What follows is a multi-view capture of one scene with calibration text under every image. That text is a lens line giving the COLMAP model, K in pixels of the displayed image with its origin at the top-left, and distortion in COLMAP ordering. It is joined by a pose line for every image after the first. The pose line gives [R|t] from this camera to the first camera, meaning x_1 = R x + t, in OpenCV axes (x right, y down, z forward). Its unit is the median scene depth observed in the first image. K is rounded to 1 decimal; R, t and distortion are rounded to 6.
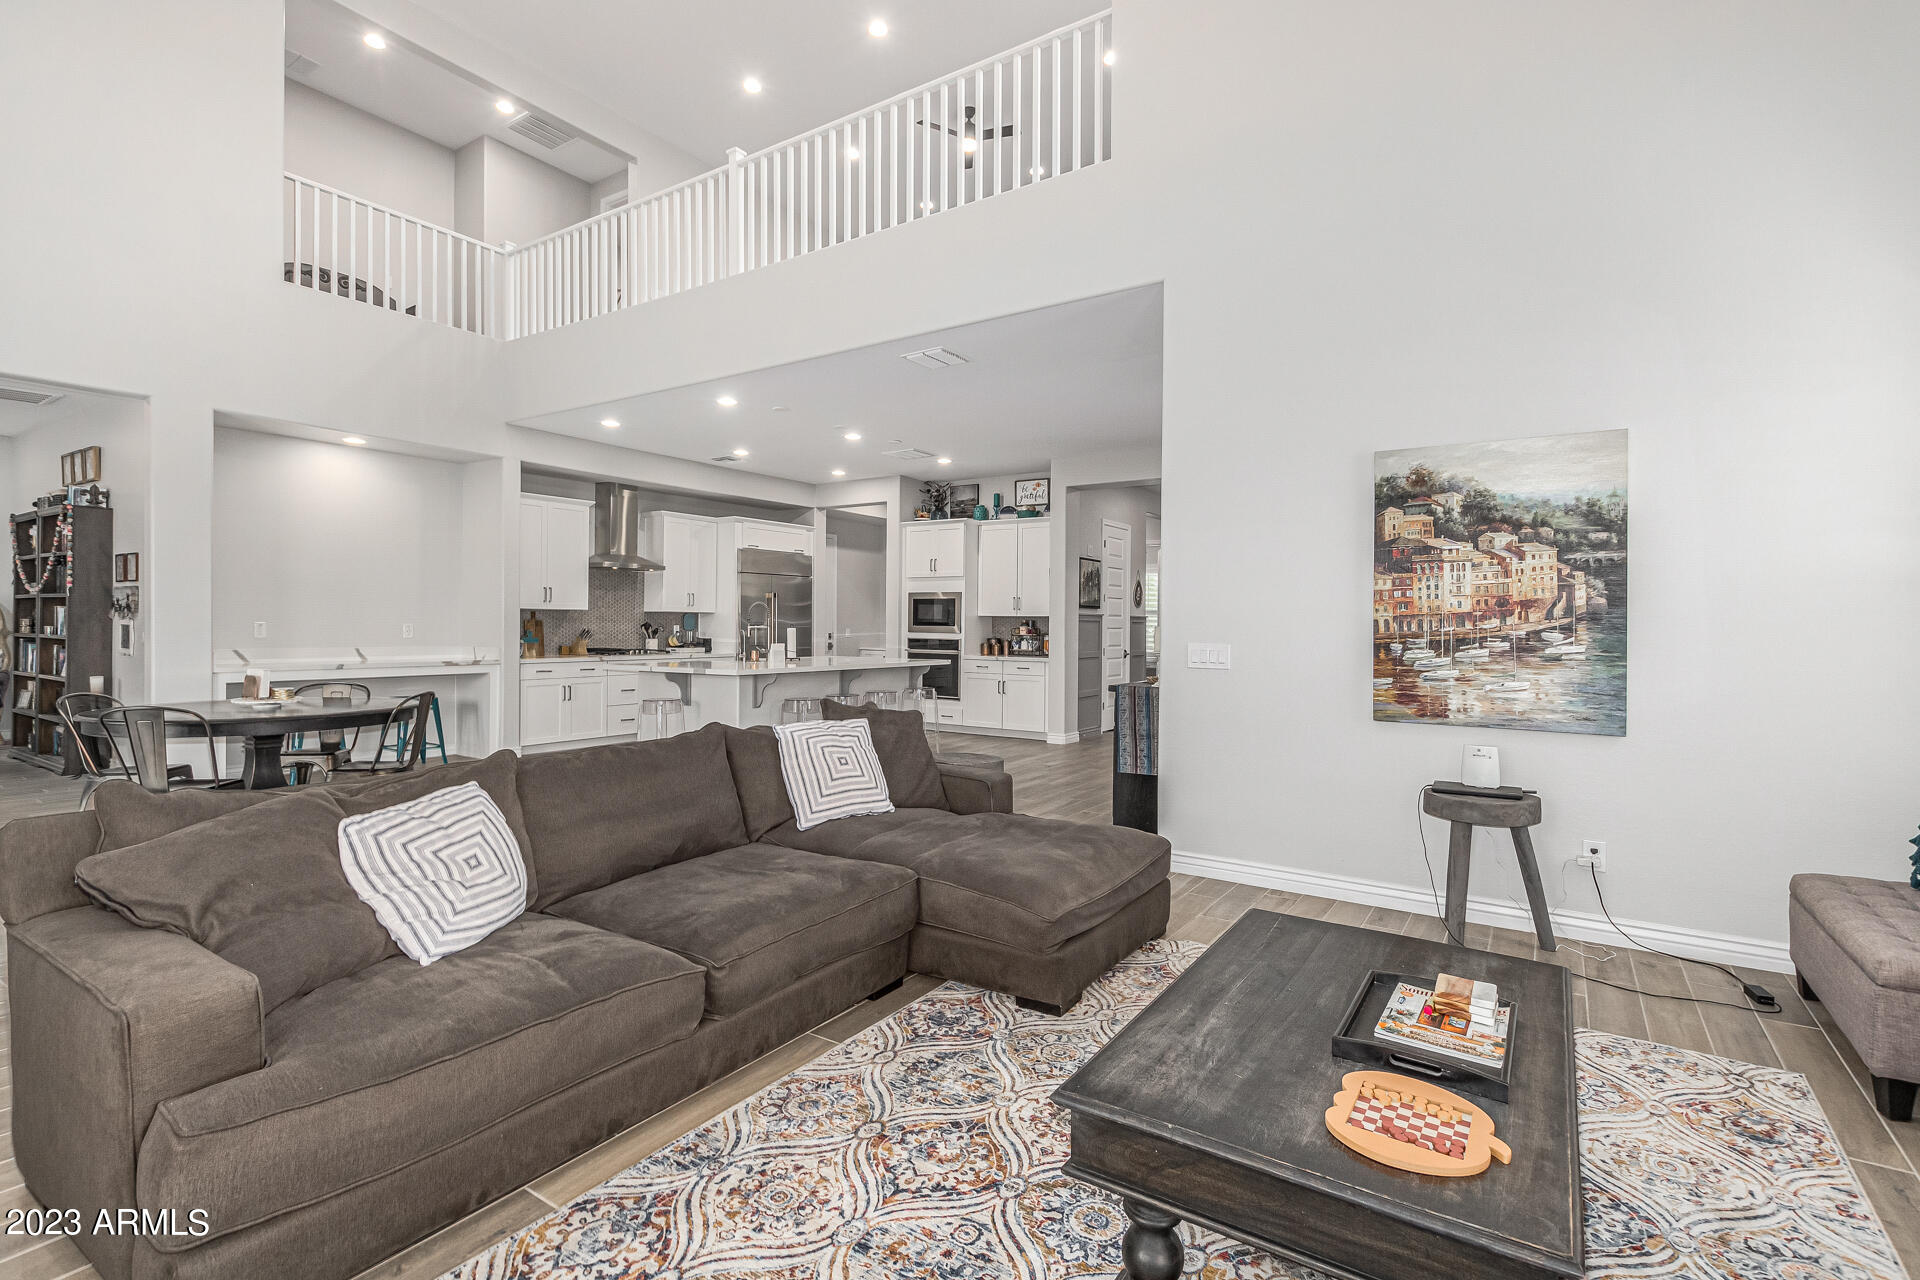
lens RADIAL K [[900.3, 0, 961.0], [0, 900.3, 627.3], [0, 0, 1]] dist [-0.000667, 0.000701]
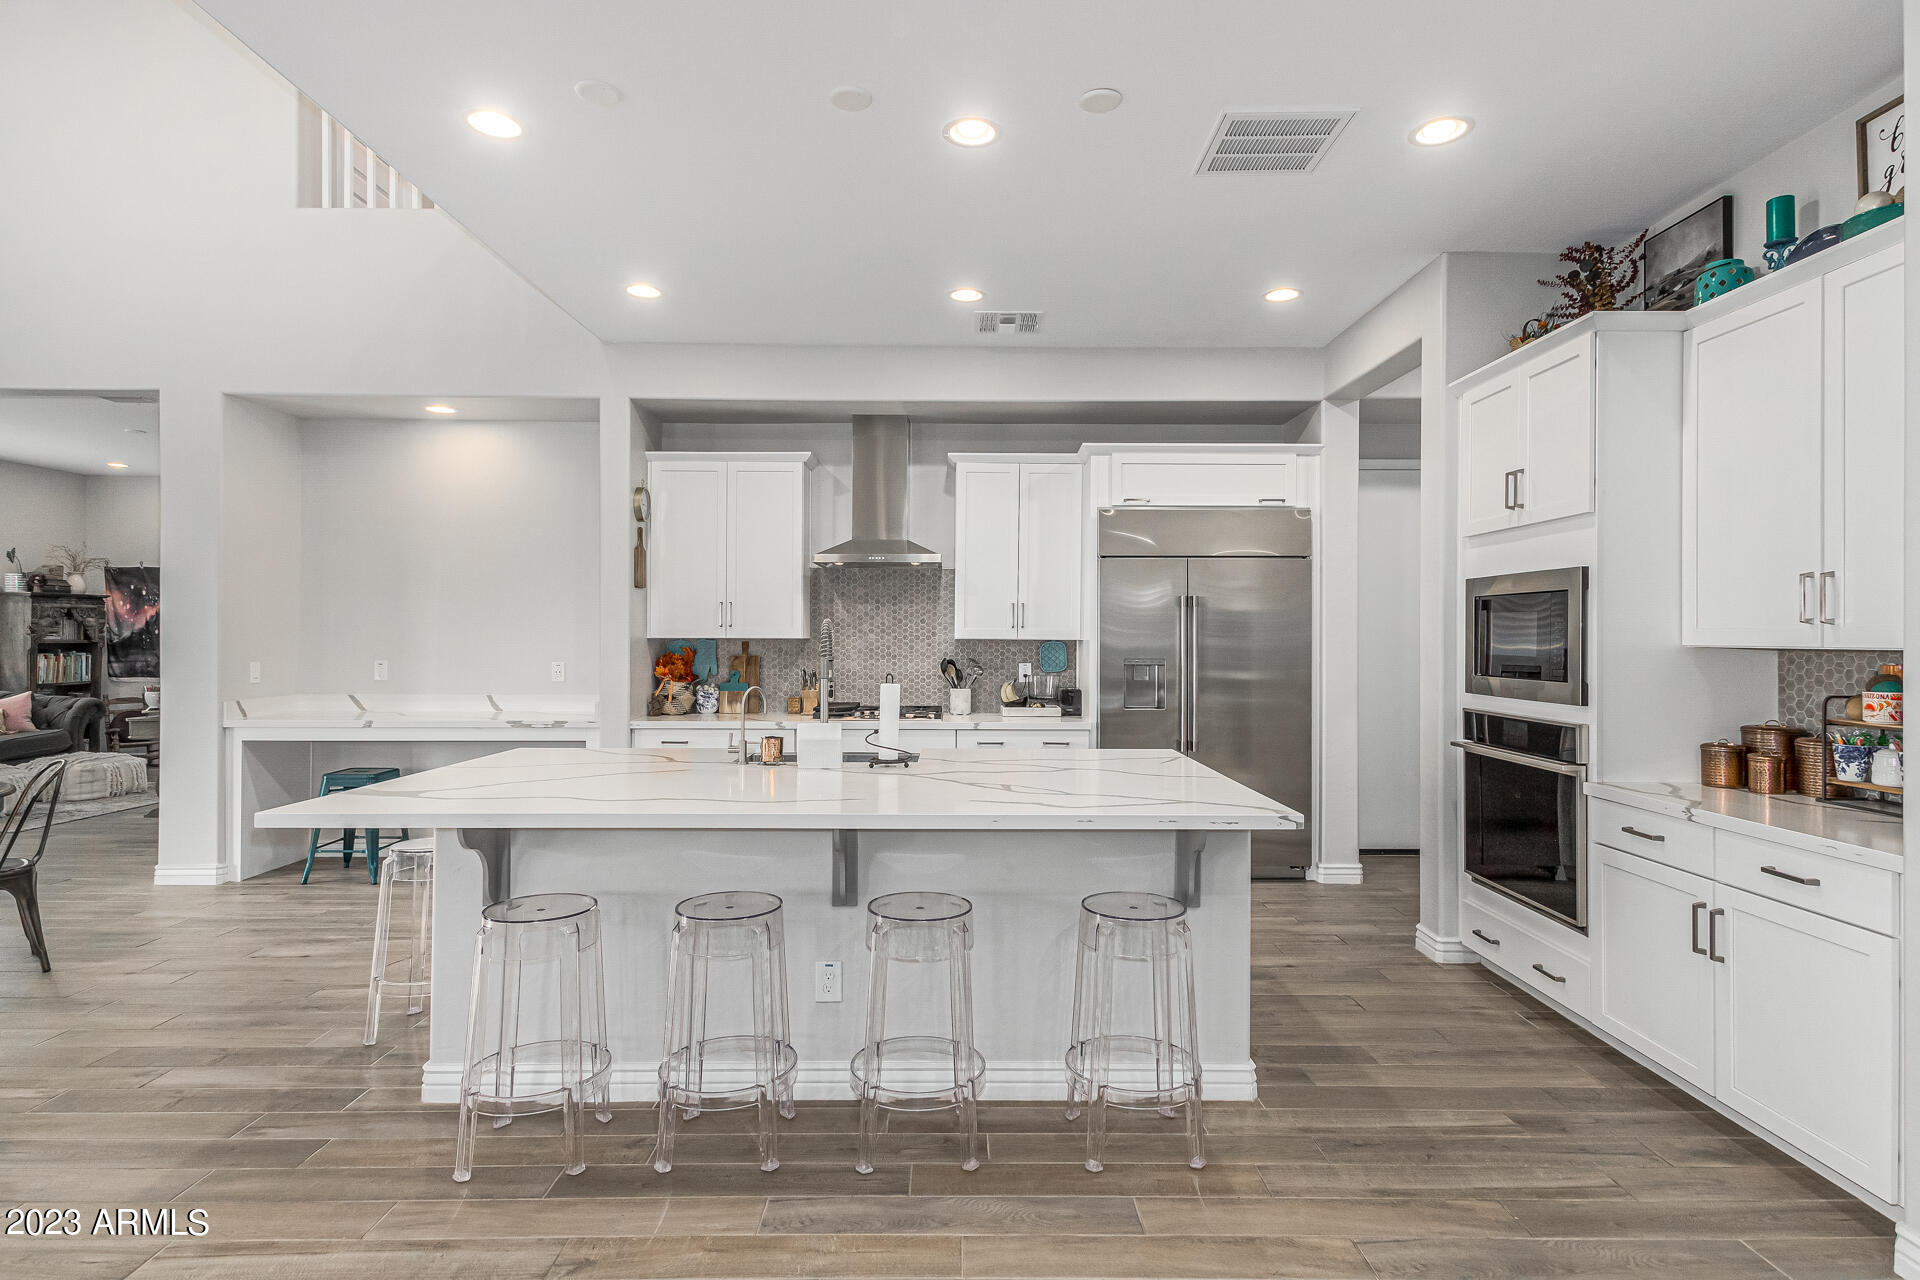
lens RADIAL K [[989.4, 0, 960.2], [0, 989.4, 628.9], [0, 0, 1]] dist [0.015896, -0.003534]
pose [[0.557401, -0.012476, -0.830150, 0.157245], [-0.000507, 0.999882, -0.015367, -0.013902], [0.830243, 0.008987, 0.557329, 0.651329]]
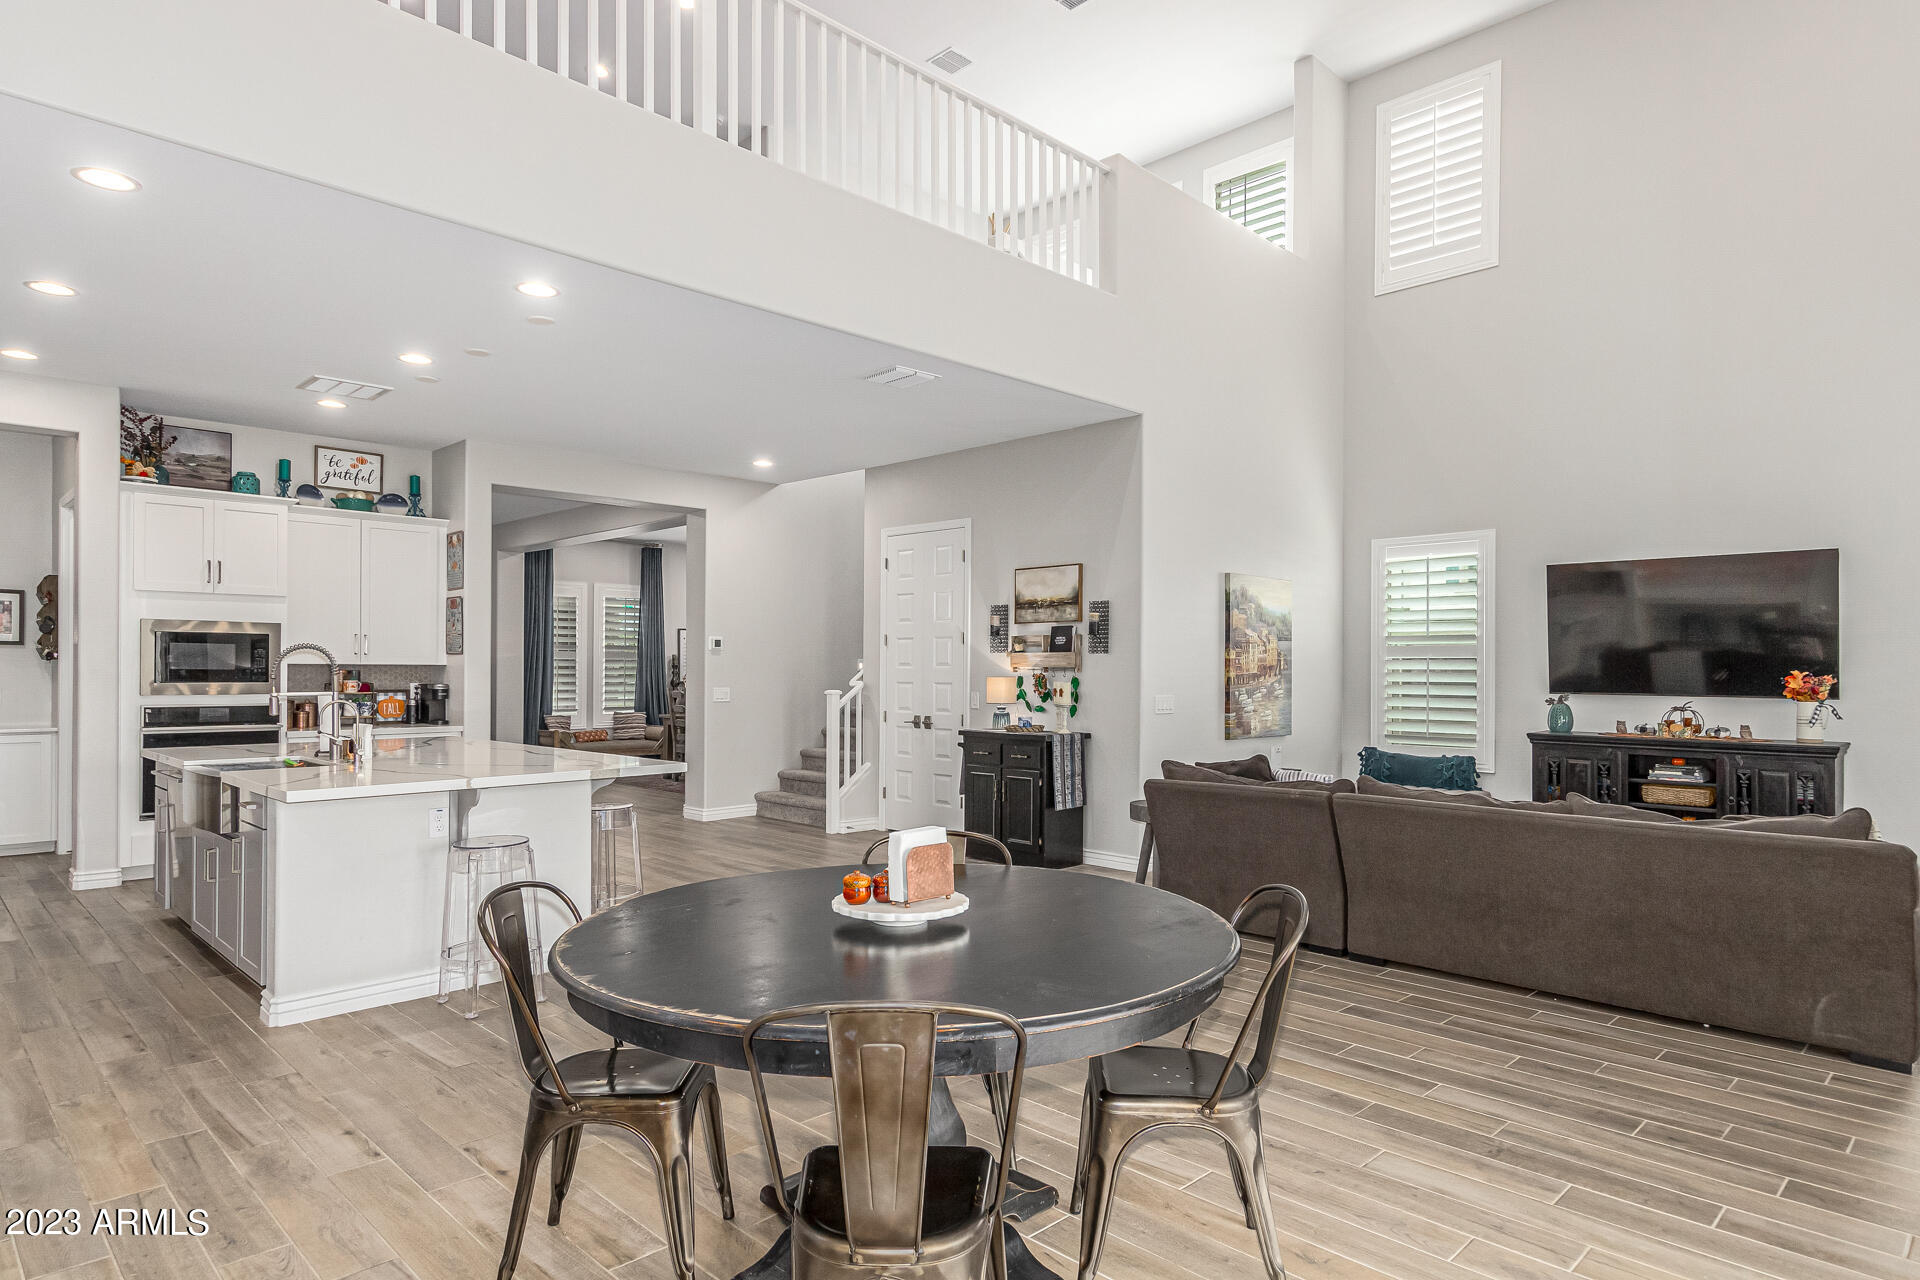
lens RADIAL K [[1094.1, 0, 974.8], [0, 1094.1, 673.0], [0, 0, 1]] dist [0.011090, -0.001150]
pose [[0.192625, -0.011766, 0.981202, -0.613160], [0.000170, 0.999928, 0.011957, -0.015747], [-0.981272, -0.002137, 0.192613, 0.425256]]
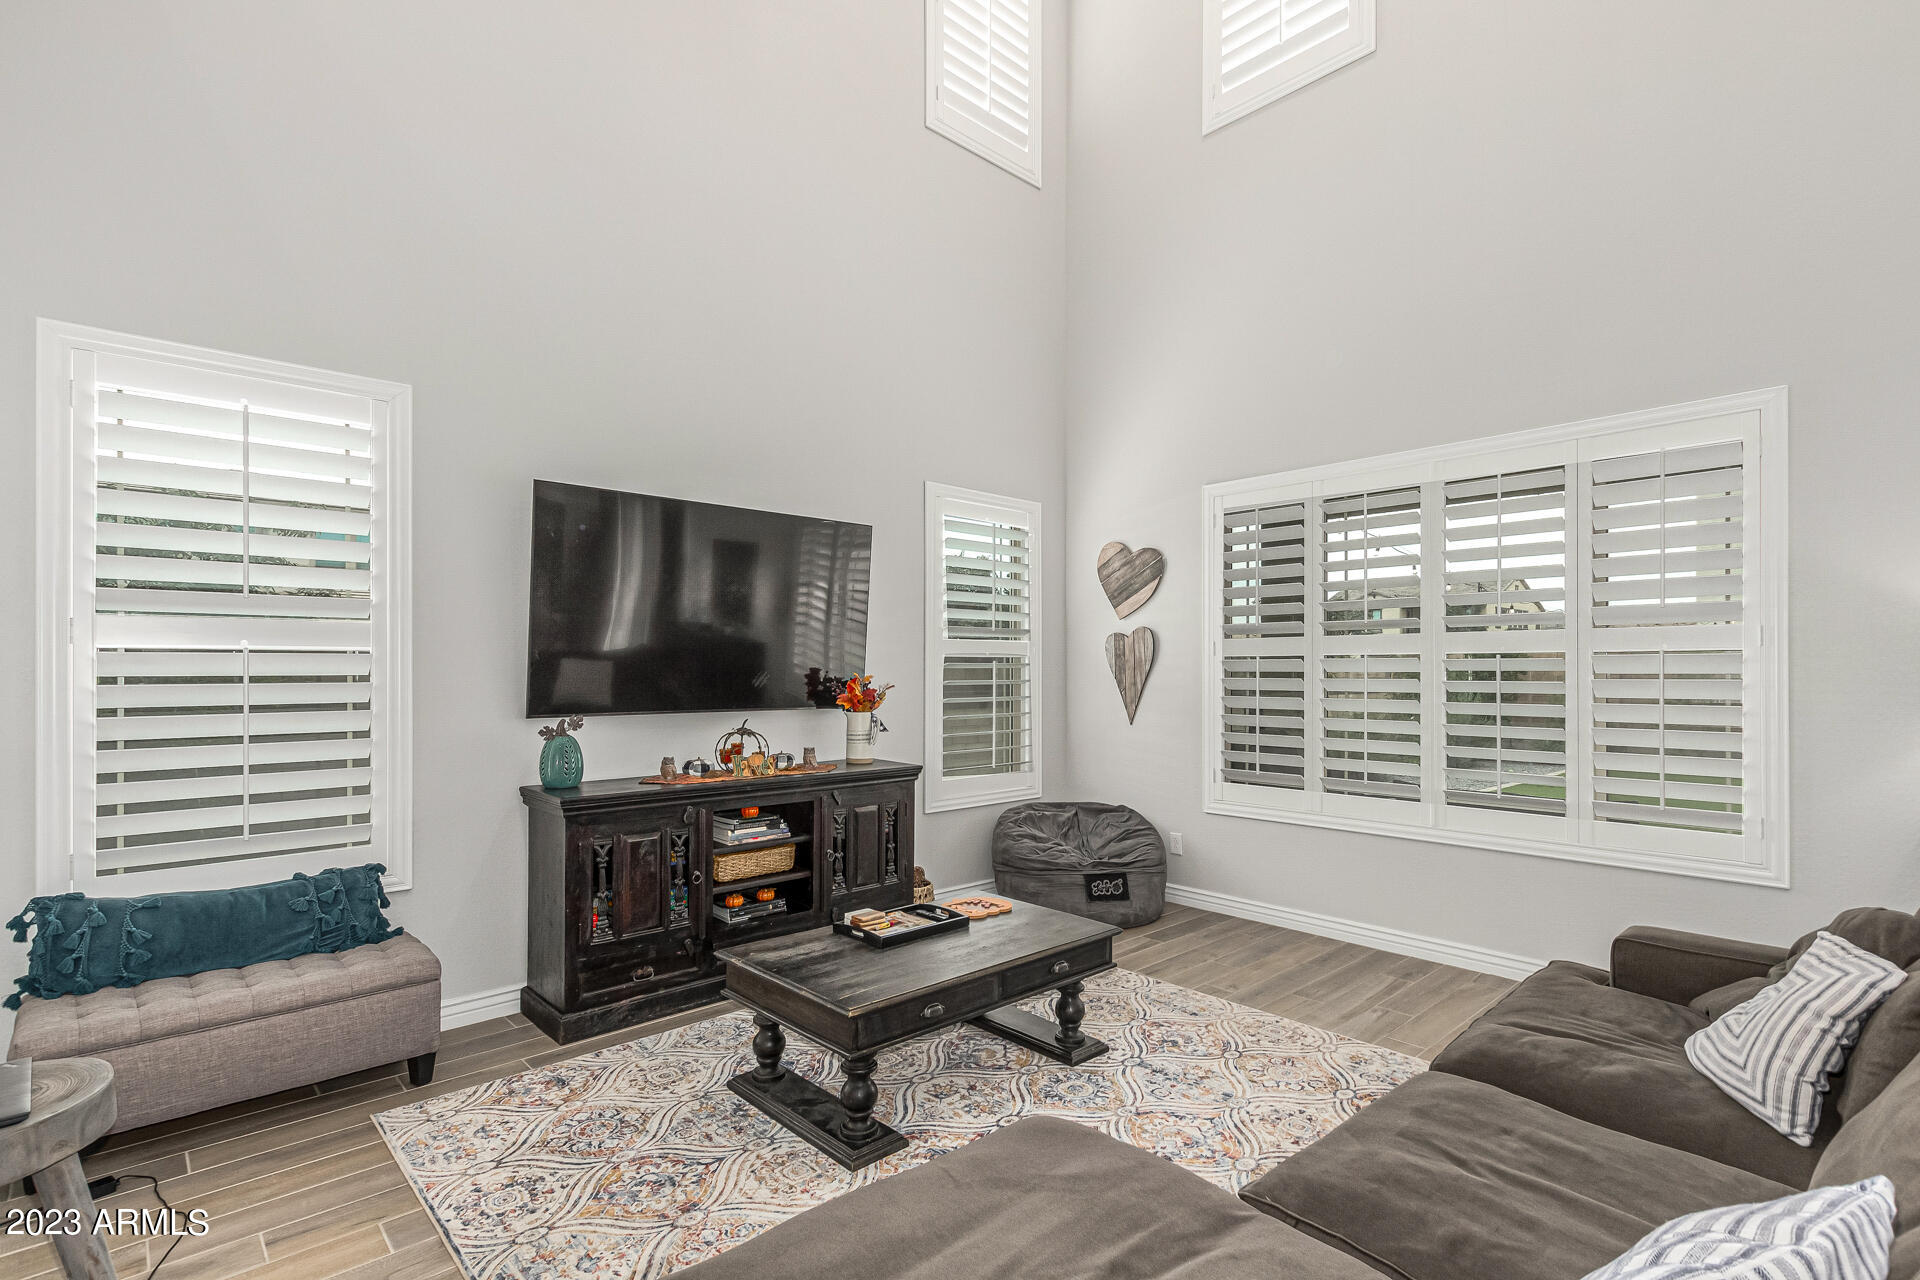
lens RADIAL K [[900.3, 0, 958.7], [0, 900.3, 664.1], [0, 0, 1]] dist [-0.000667, 0.000701]
pose [[-0.971735, -0.008318, 0.235926, -0.002791], [-0.007873, 0.999965, 0.002828, -0.015129], [-0.235942, 0.000891, -0.971767, 0.472247]]
